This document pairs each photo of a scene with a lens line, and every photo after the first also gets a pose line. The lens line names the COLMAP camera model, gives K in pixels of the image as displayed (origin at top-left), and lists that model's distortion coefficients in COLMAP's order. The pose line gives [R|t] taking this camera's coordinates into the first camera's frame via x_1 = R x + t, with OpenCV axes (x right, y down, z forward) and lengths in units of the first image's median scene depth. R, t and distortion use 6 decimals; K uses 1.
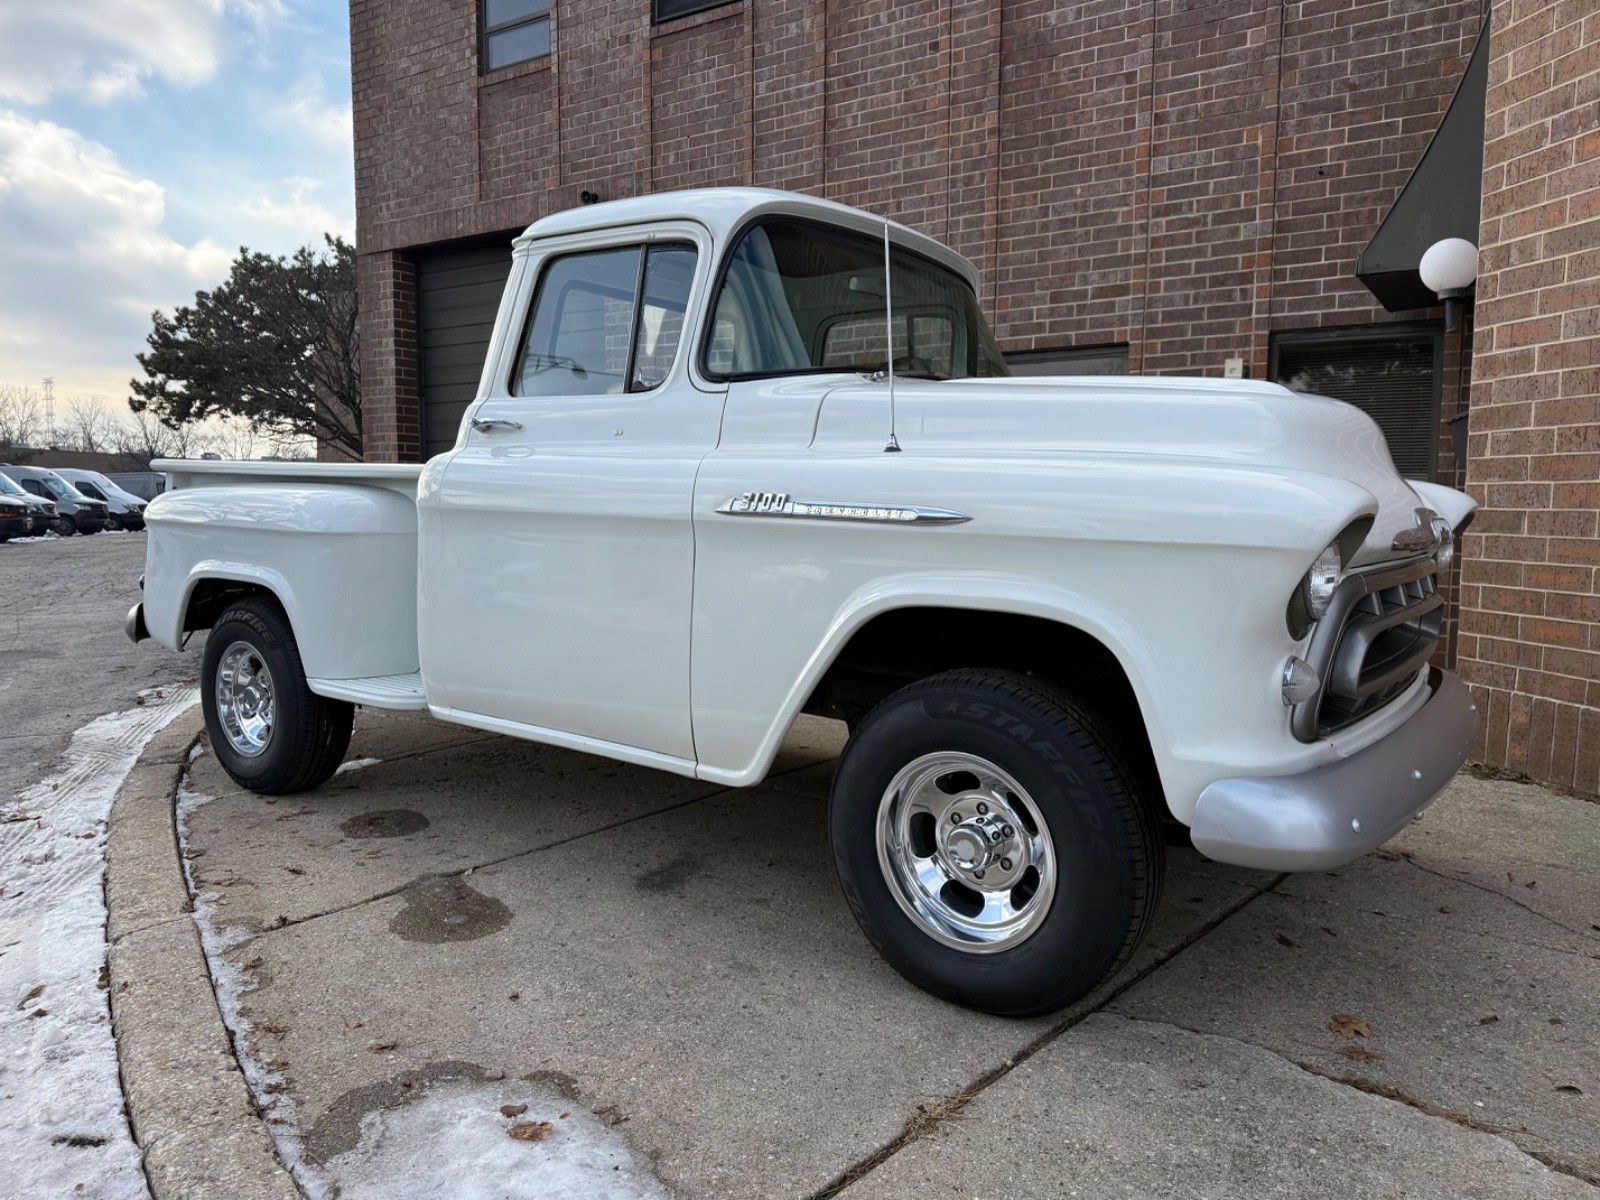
lens RADIAL K [[1108.0, 0, 814.9], [0, 1108.0, 594.4], [0, 0, 1]] dist [0.038408, -0.054661]
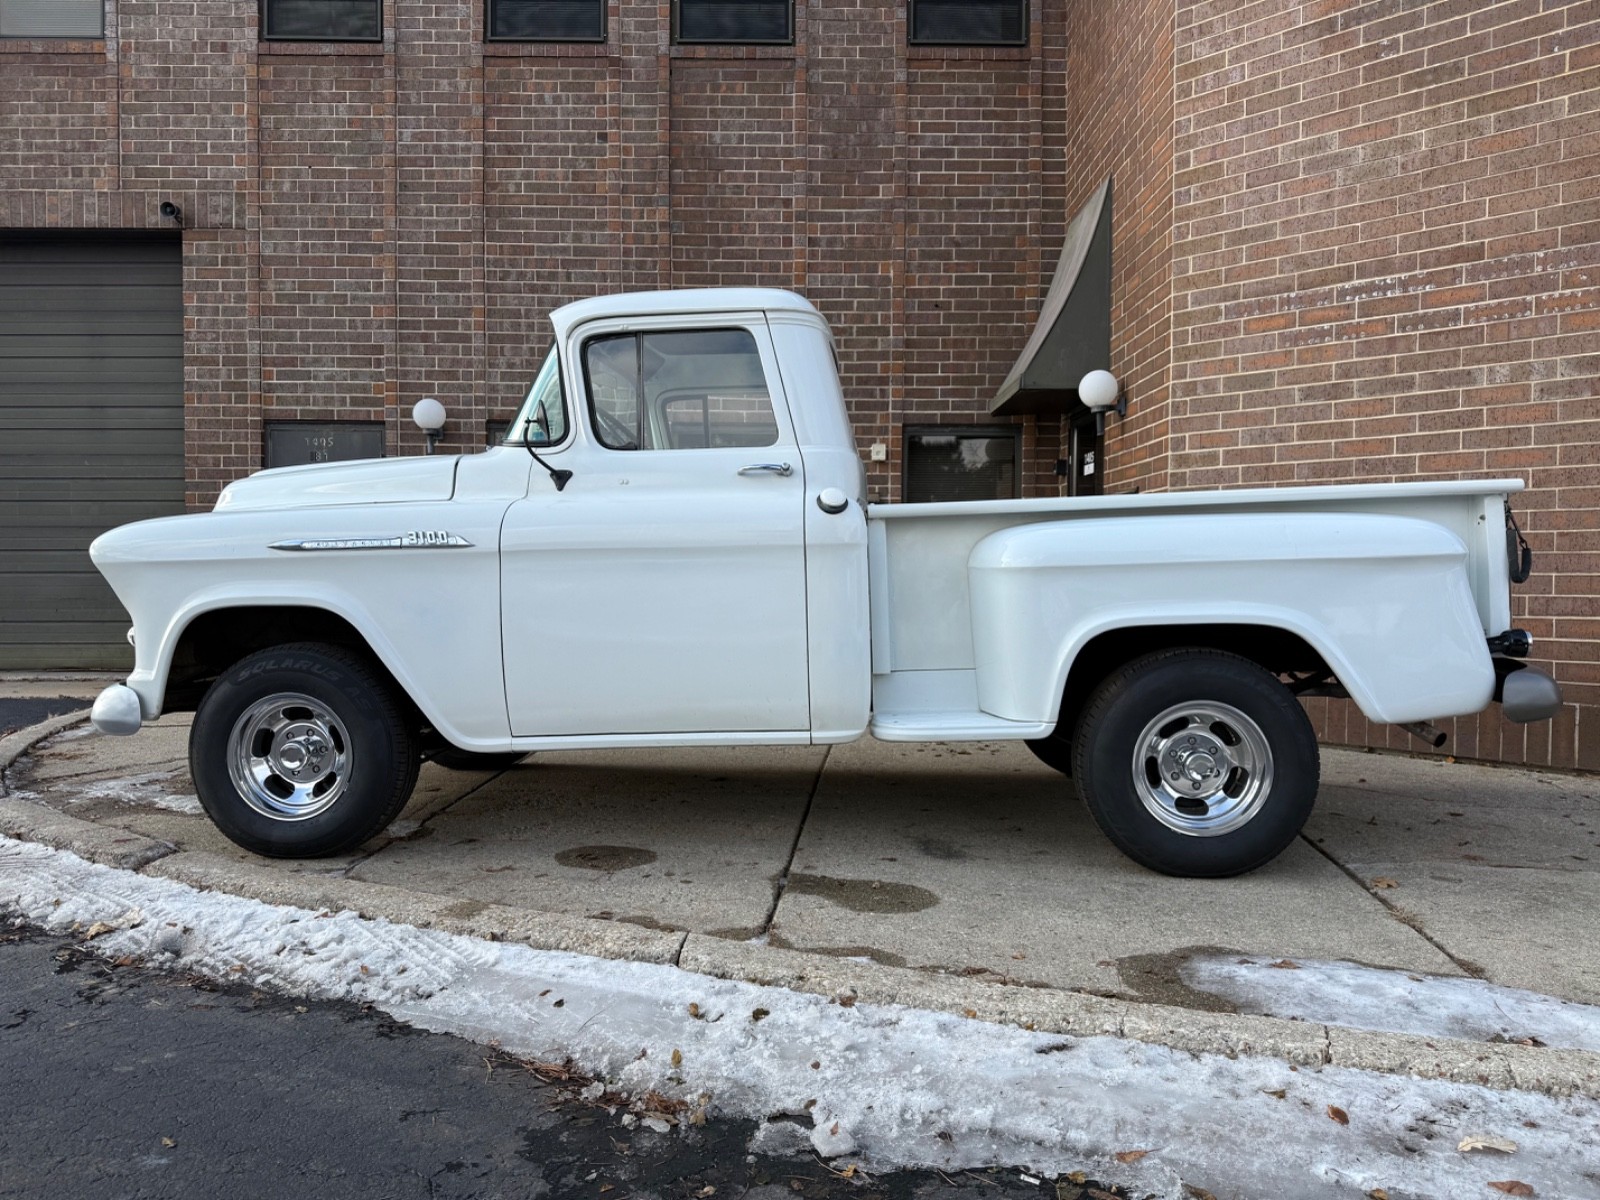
lens RADIAL K [[1100.1, 0, 800.0], [0, 1100.1, 600.0], [0, 0, 1]] dist [0.044150, -0.063088]
pose [[0.837915, -0.014512, 0.545608, -0.355119], [0.045401, 0.998035, -0.043178, 0.012077], [-0.543909, 0.060951, 0.836928, 0.028973]]
